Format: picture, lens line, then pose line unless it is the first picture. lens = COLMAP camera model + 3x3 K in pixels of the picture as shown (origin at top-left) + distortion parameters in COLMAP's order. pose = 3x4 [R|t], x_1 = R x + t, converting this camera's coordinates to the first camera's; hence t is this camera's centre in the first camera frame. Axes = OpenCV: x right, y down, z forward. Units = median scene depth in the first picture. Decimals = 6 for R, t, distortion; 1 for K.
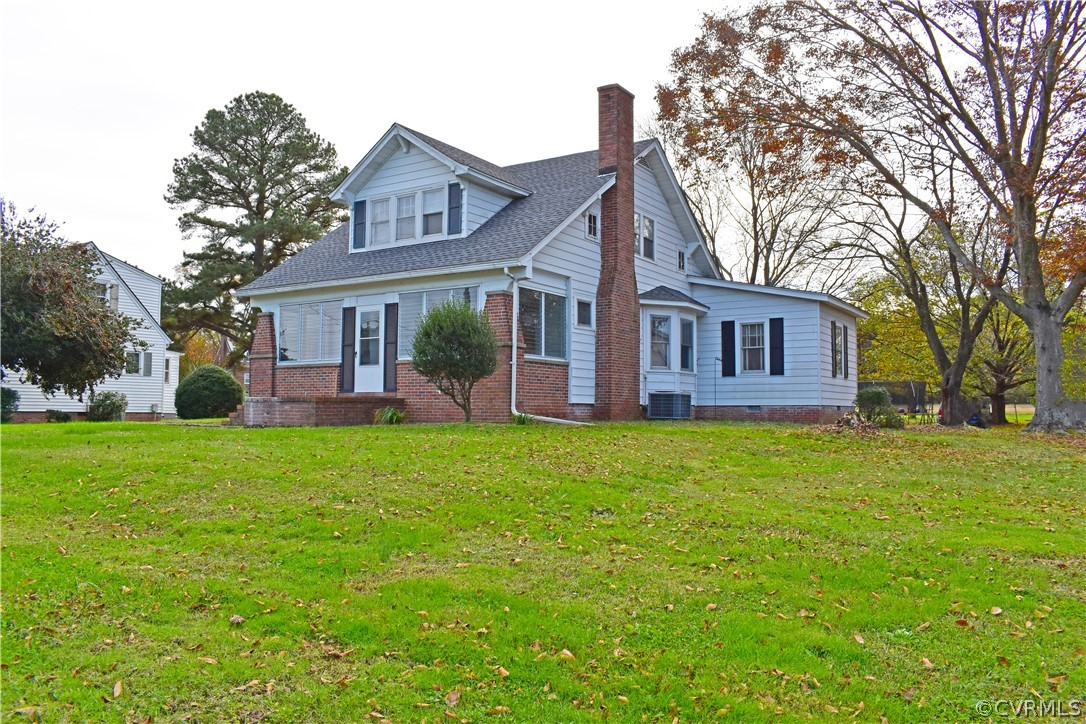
lens RADIAL K [[845.5, 0, 546.7], [0, 845.5, 363.0], [0, 0, 1]] dist [-0.092457, 0.014288]
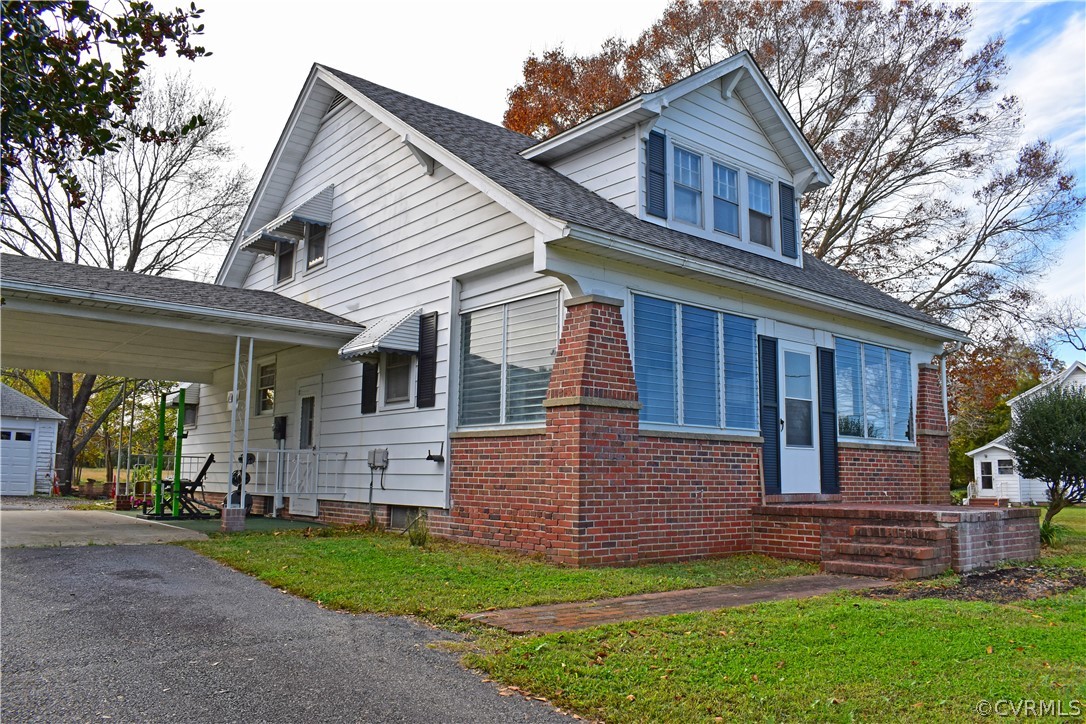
lens RADIAL K [[845.5, 0, 541.2], [0, 845.5, 360.8], [0, 0, 1]] dist [-0.092457, 0.014288]
pose [[0.306760, 0.134142, 0.942287, -0.794213], [-0.066629, 0.990616, -0.119332, 0.024418], [-0.949452, -0.026177, 0.312819, 0.969788]]
